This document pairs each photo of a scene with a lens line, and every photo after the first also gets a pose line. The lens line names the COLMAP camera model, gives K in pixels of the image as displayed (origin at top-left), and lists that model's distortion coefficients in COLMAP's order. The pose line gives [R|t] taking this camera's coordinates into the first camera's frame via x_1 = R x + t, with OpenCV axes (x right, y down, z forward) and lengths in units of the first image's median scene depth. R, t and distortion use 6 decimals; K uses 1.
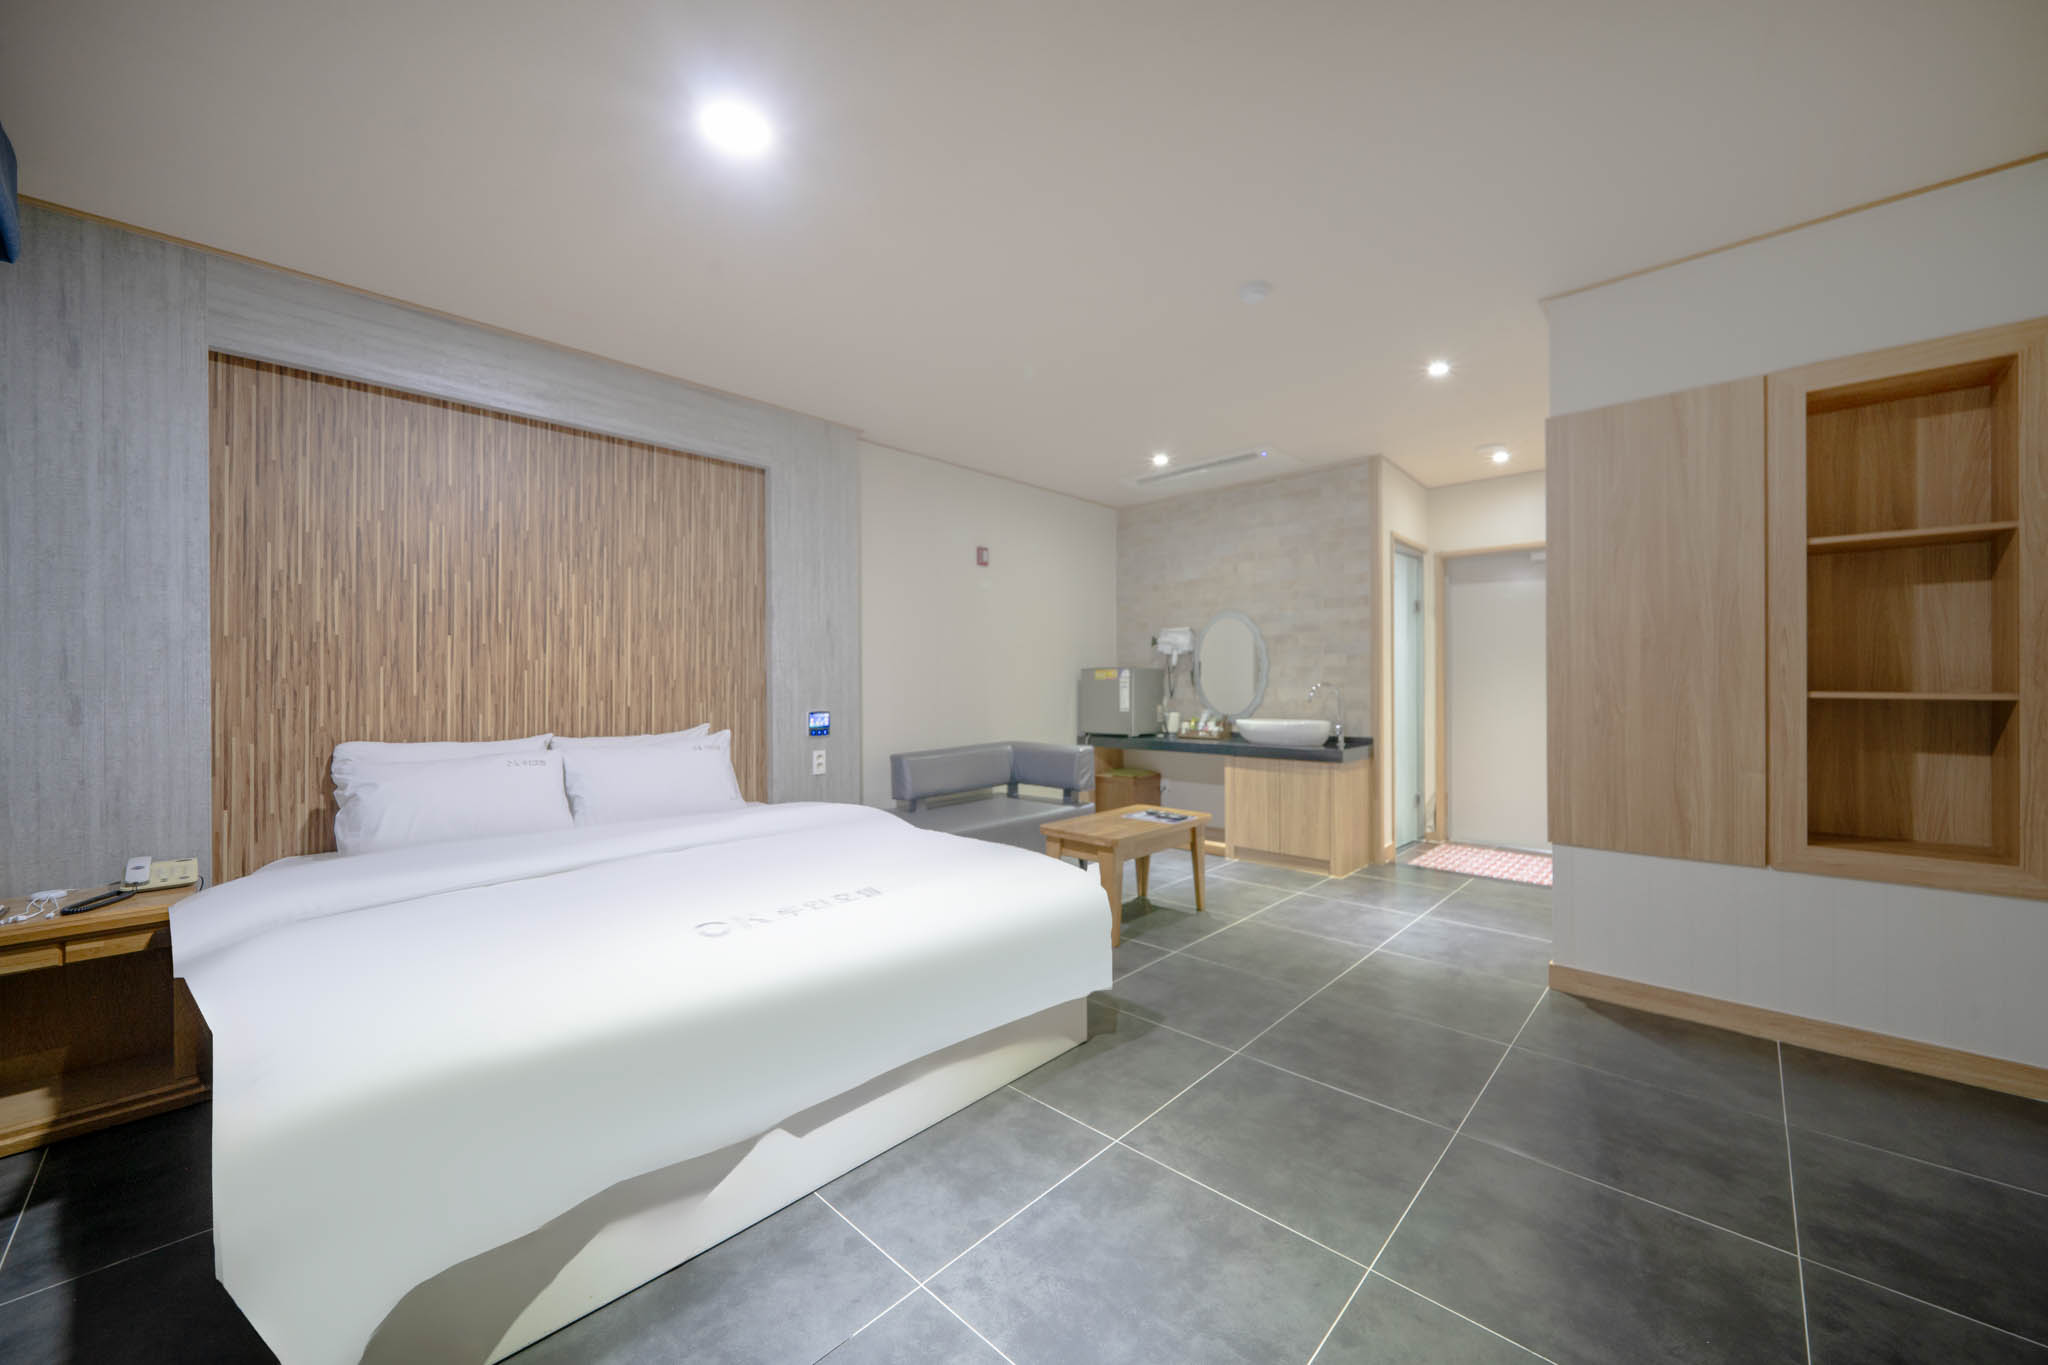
lens RADIAL K [[805.0, 0, 1010.4], [0, 805.0, 682.0], [0, 0, 1]] dist [-0.000642, 0.000501]
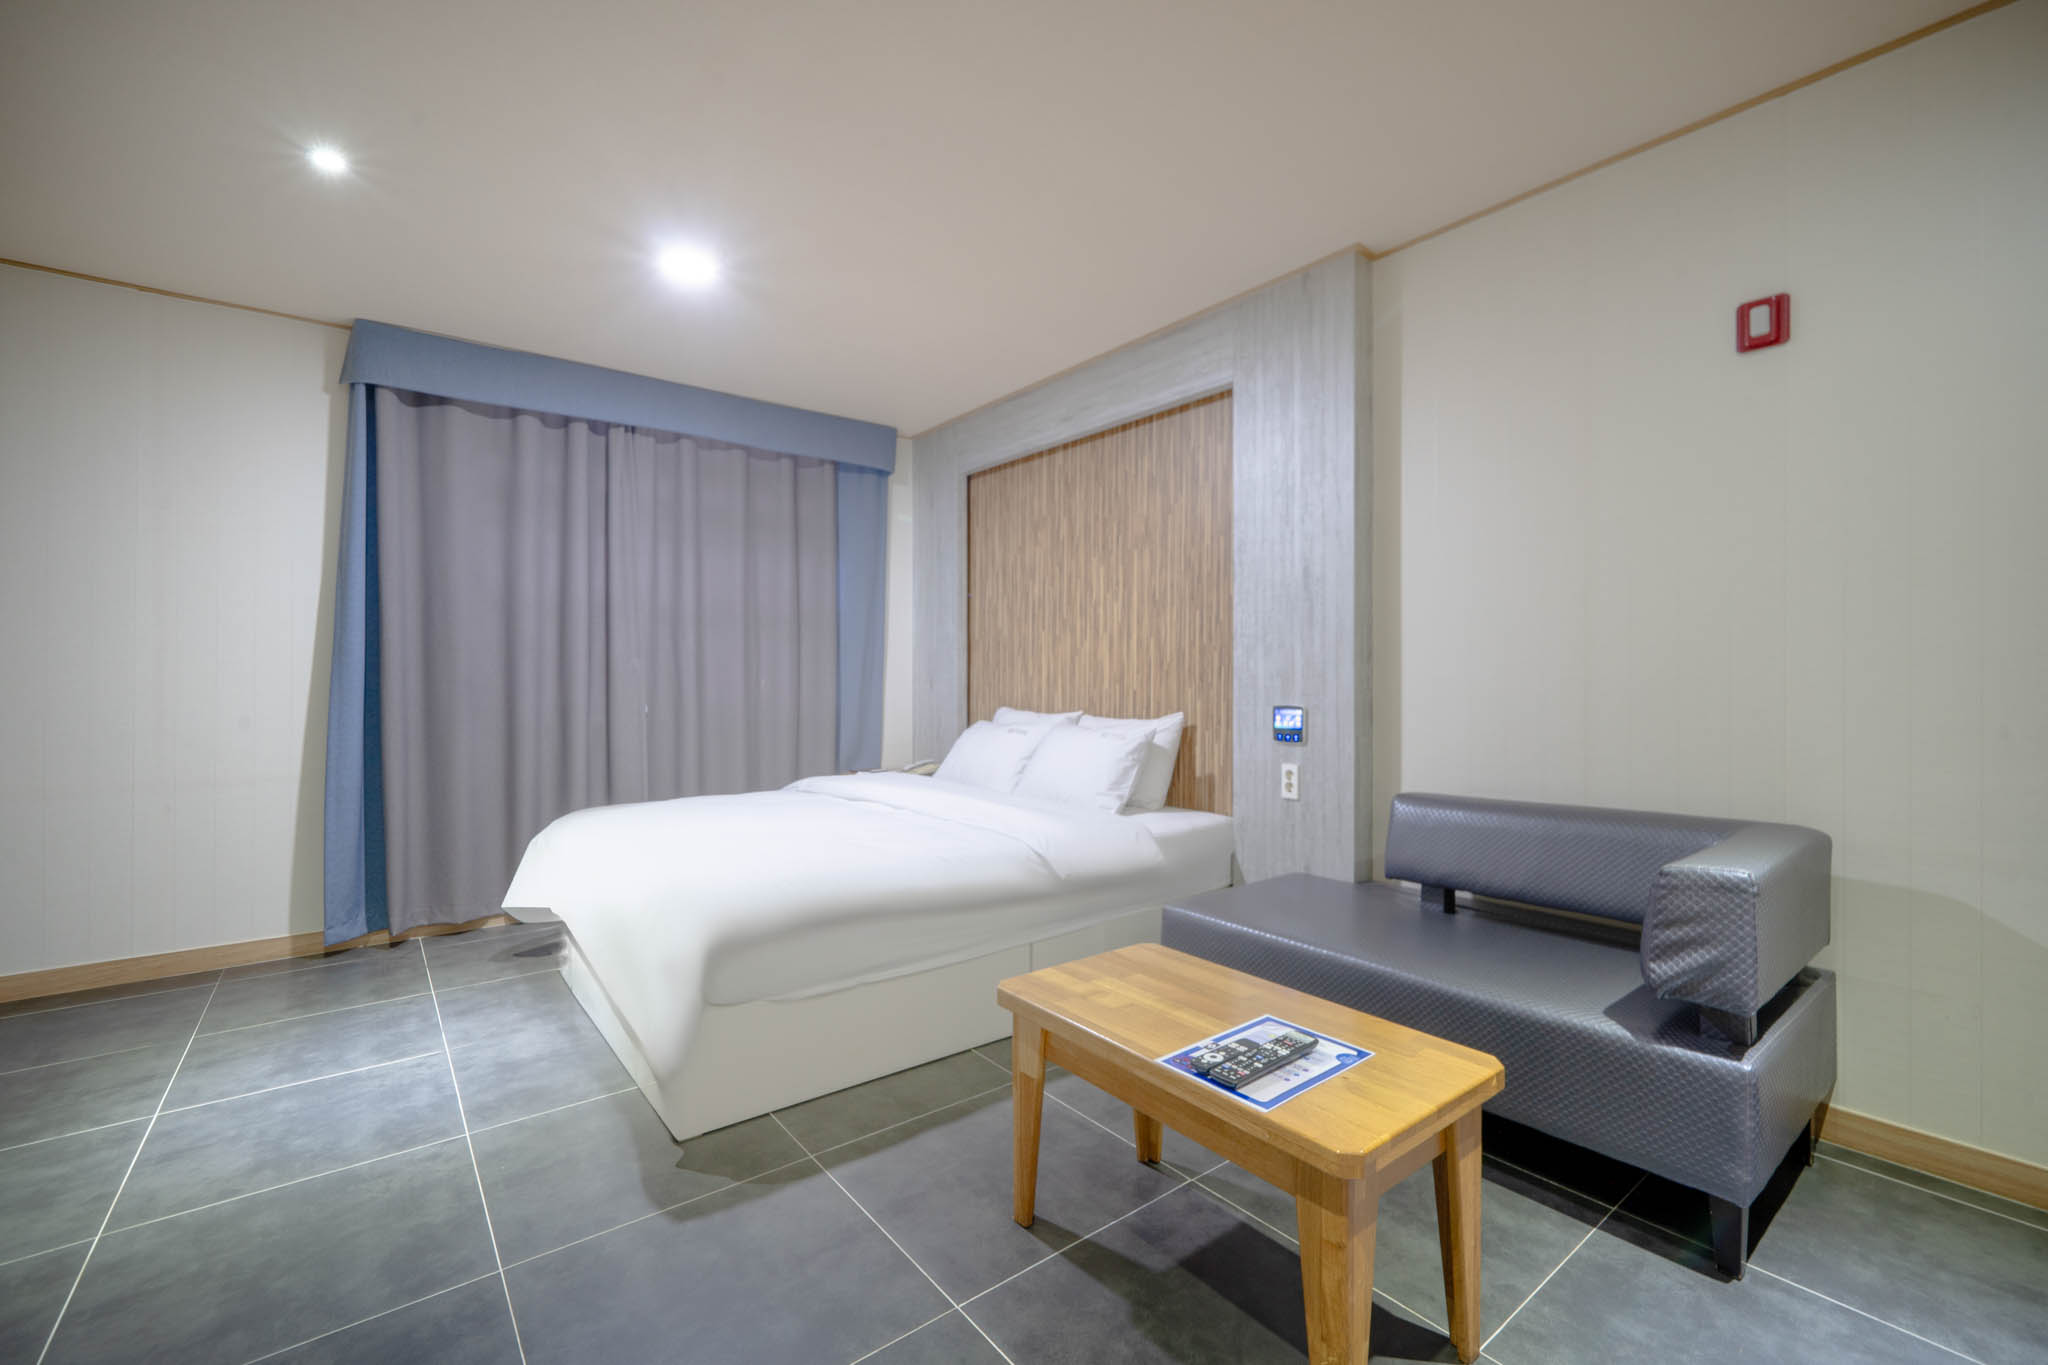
lens RADIAL K [[836.5, 0, 1002.9], [0, 836.5, 678.8], [0, 0, 1]] dist [0.001509, -0.000138]
pose [[-0.153771, 0.008466, -0.988070, 0.591073], [0.002562, 0.999963, 0.008169, 0.008009], [0.988103, -0.001275, -0.153787, 1.033918]]
